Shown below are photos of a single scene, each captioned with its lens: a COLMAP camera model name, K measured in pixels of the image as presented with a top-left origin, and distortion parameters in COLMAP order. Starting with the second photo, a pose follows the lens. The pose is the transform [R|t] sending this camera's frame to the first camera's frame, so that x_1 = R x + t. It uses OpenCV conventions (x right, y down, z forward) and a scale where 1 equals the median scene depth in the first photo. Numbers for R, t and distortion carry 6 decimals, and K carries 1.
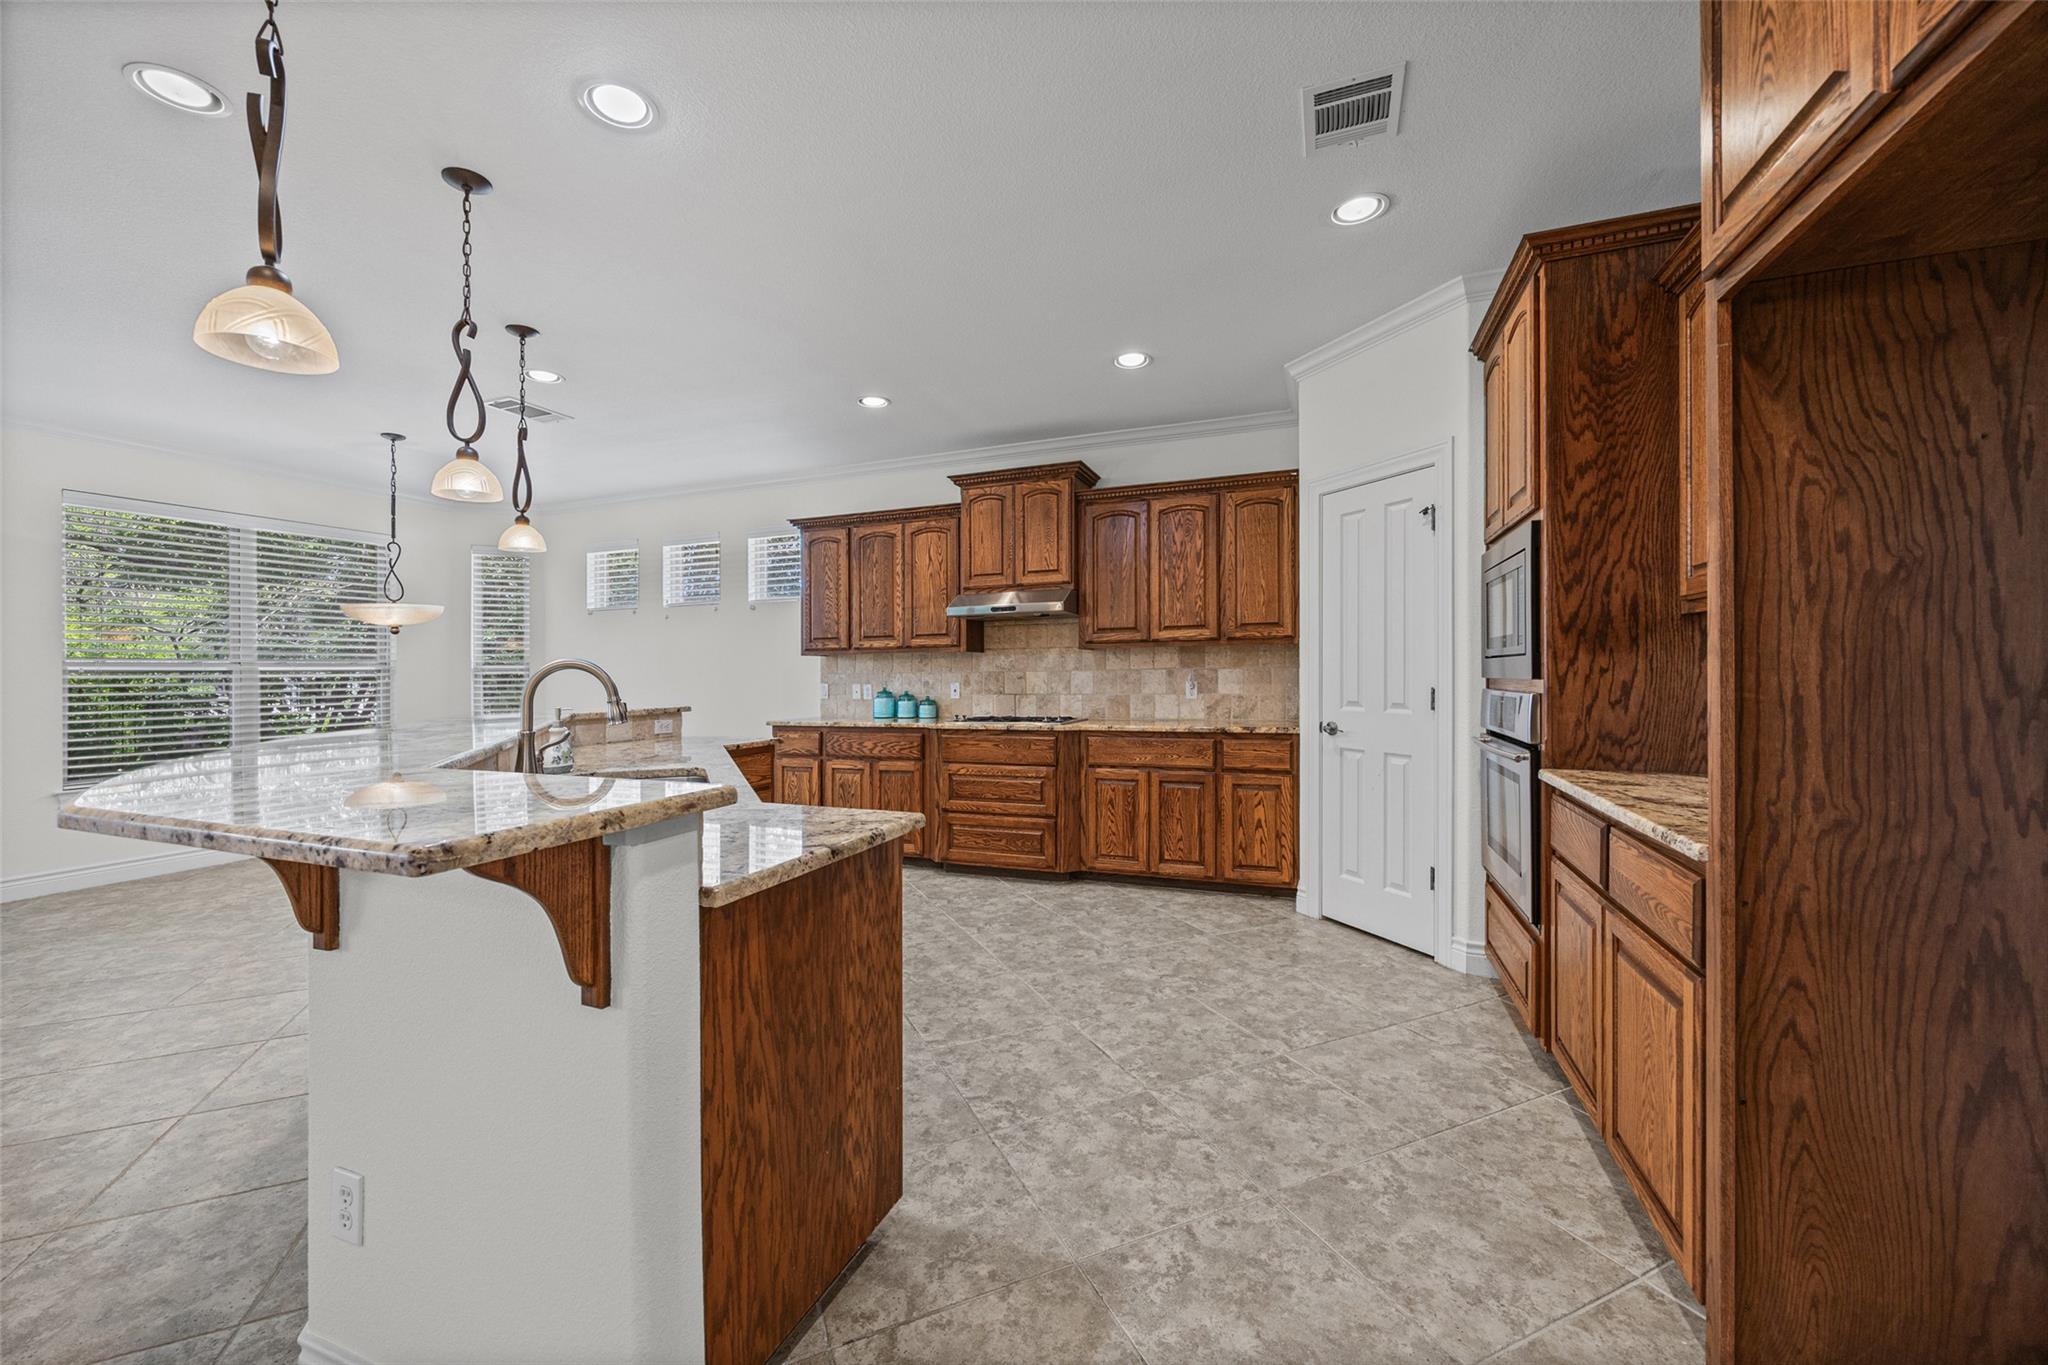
lens RADIAL K [[792.2, 0, 1020.5], [0, 792.2, 663.9], [0, 0, 1]] dist [-0.007673, 0.000296]
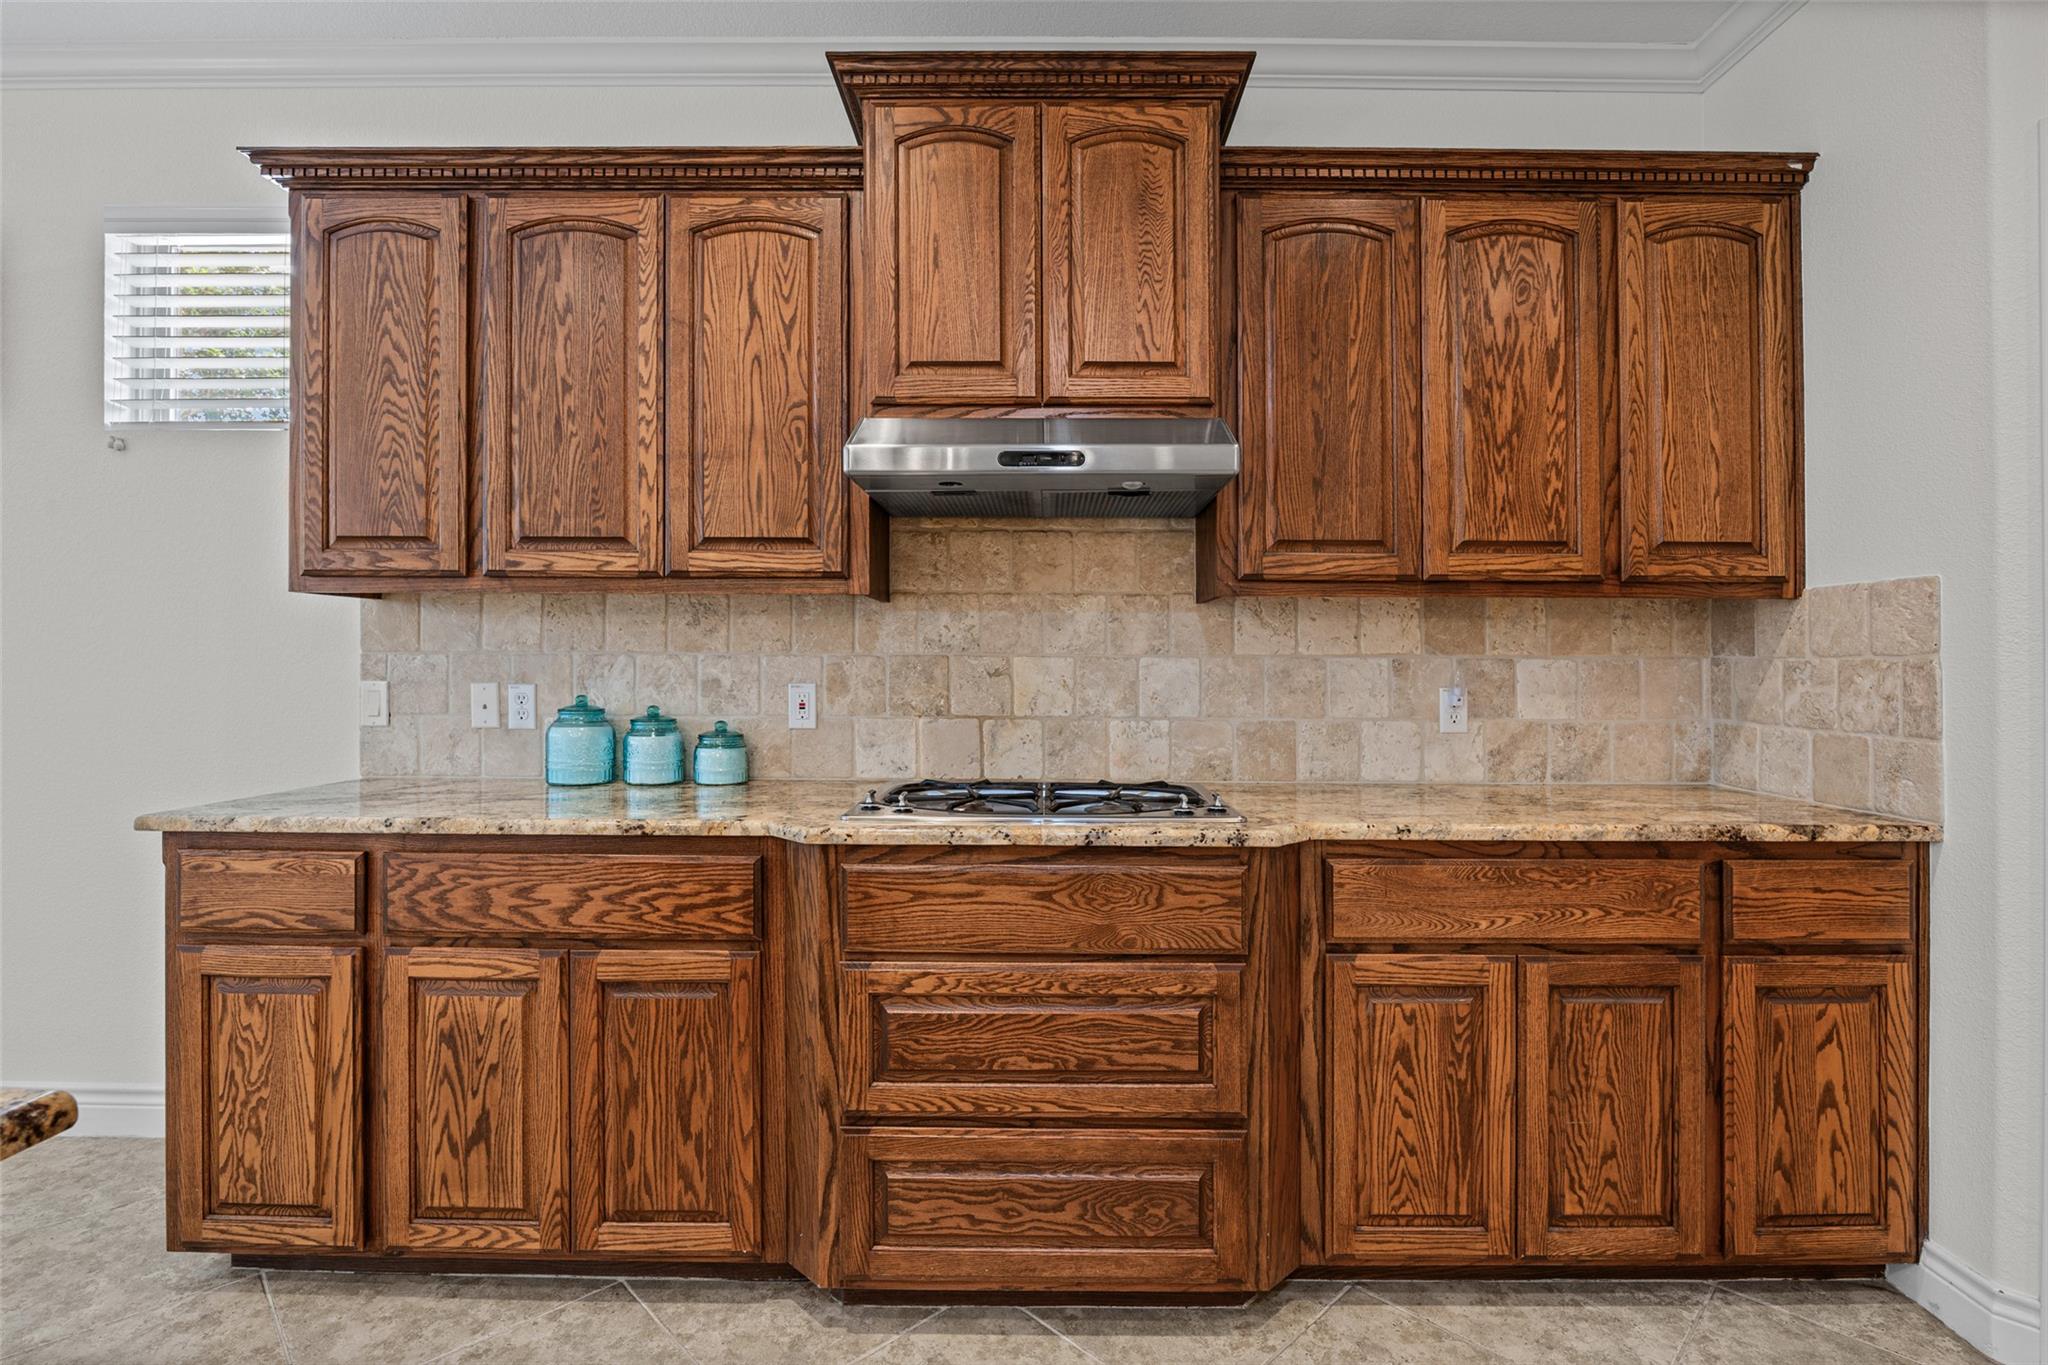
lens RADIAL K [[969.6, 0, 1030.5], [0, 969.6, 673.8], [0, 0, 1]] dist [-0.012797, 0.000793]
pose [[0.932882, 0.011978, 0.359982, -0.170428], [-0.021175, 0.999542, 0.021615, 0.009105], [-0.359558, -0.027786, 0.932709, 0.655081]]
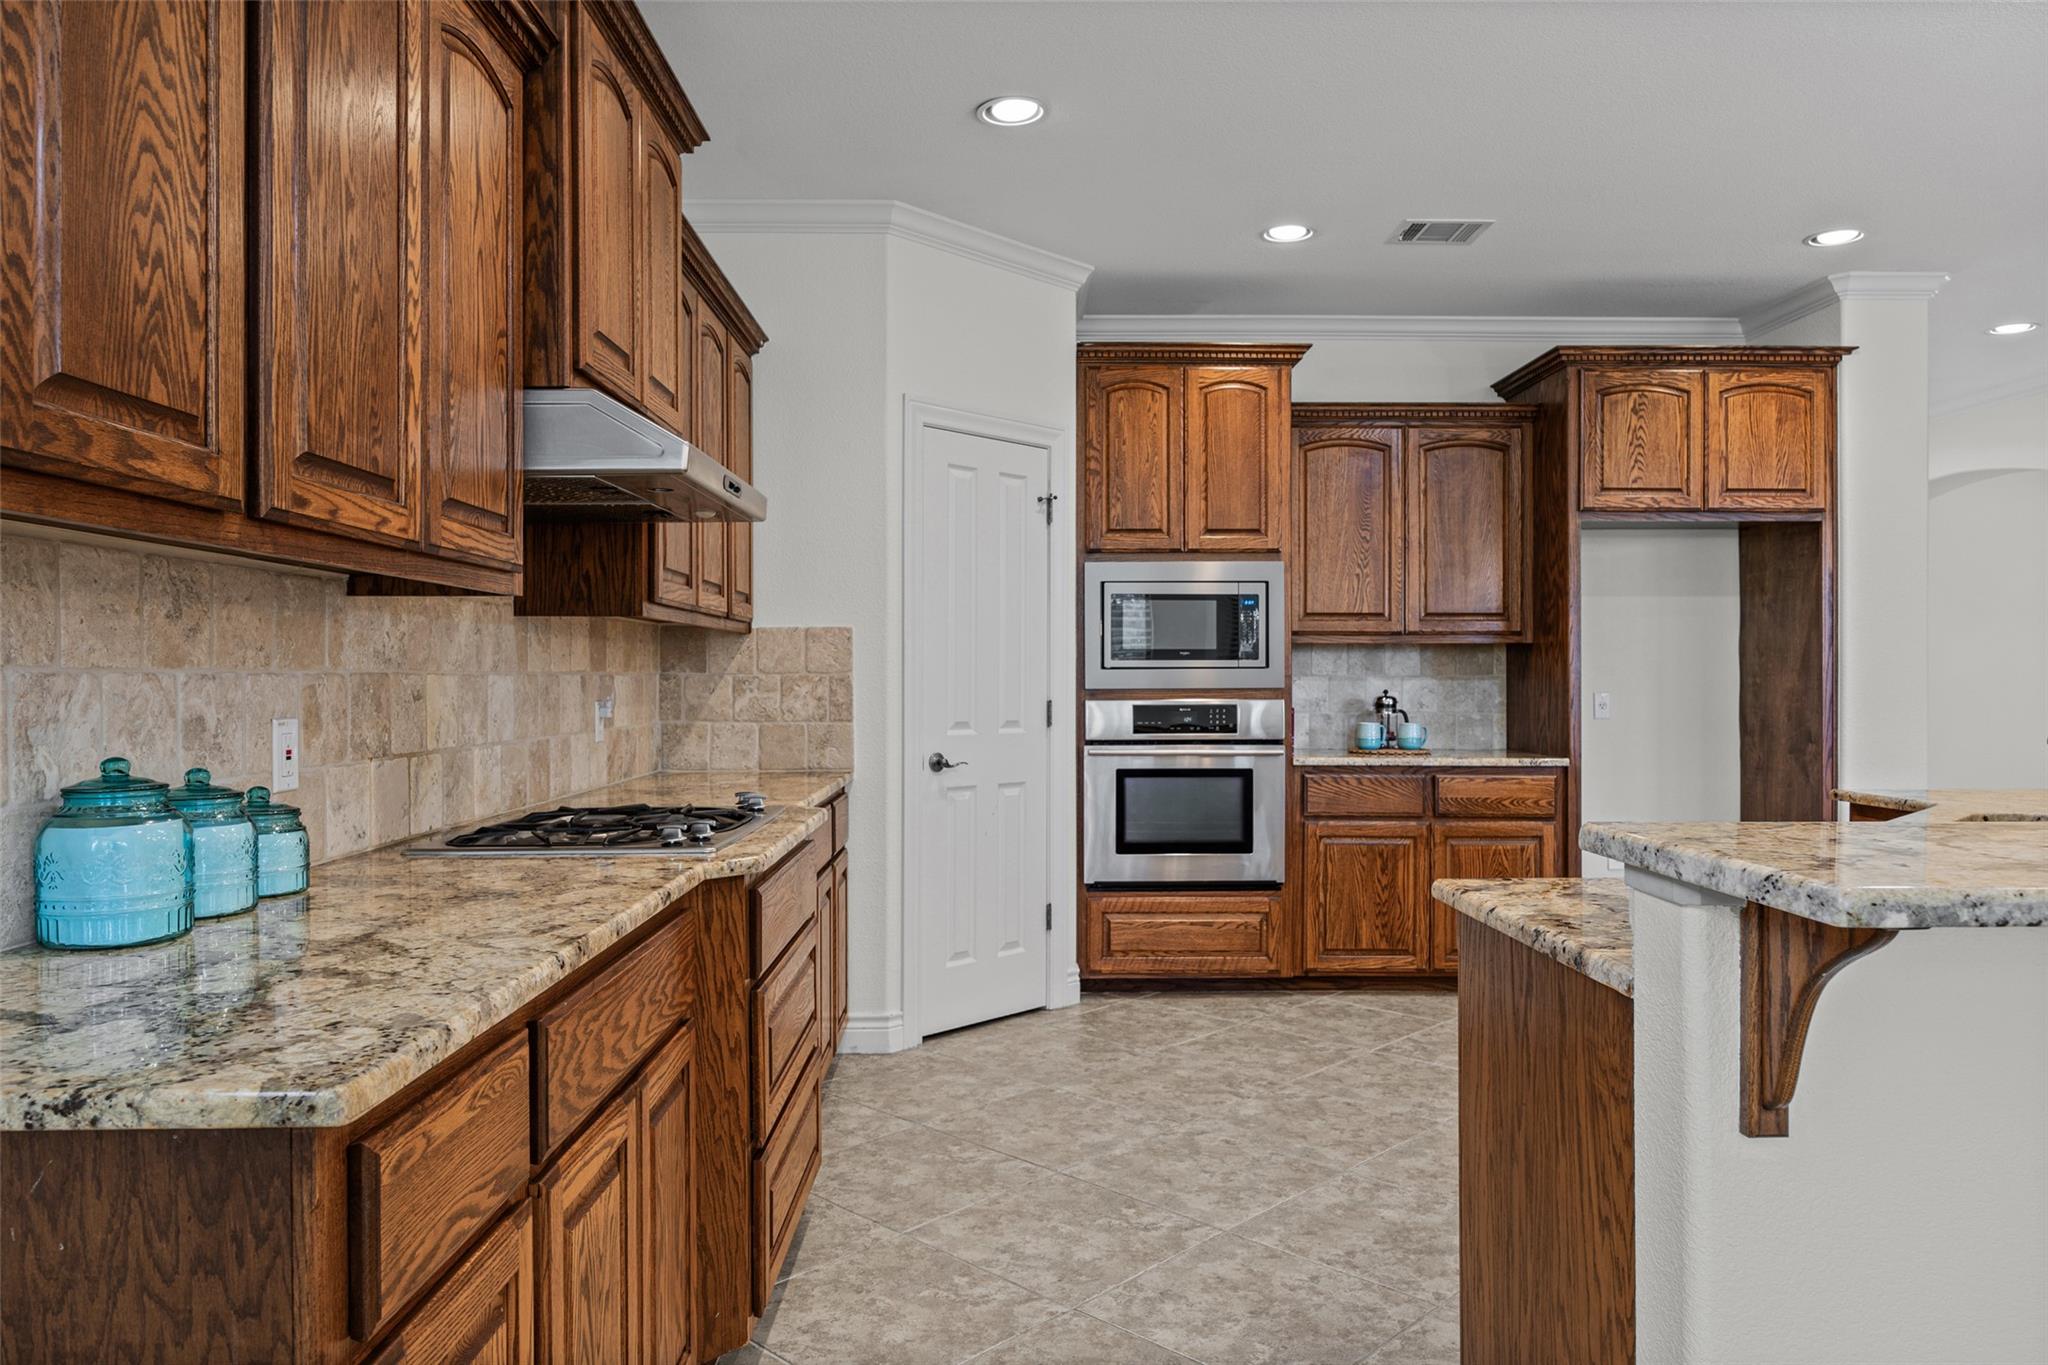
lens RADIAL K [[1339.4, 0, 1022.1], [0, 1339.4, 694.5], [0, 0, 1]] dist [-0.000399, -0.000670]
pose [[-0.374702, 0.000272, 0.927145, -0.604753], [-0.007221, 0.999969, -0.003212, 0.019581], [-0.927117, -0.007899, -0.374689, 1.123649]]
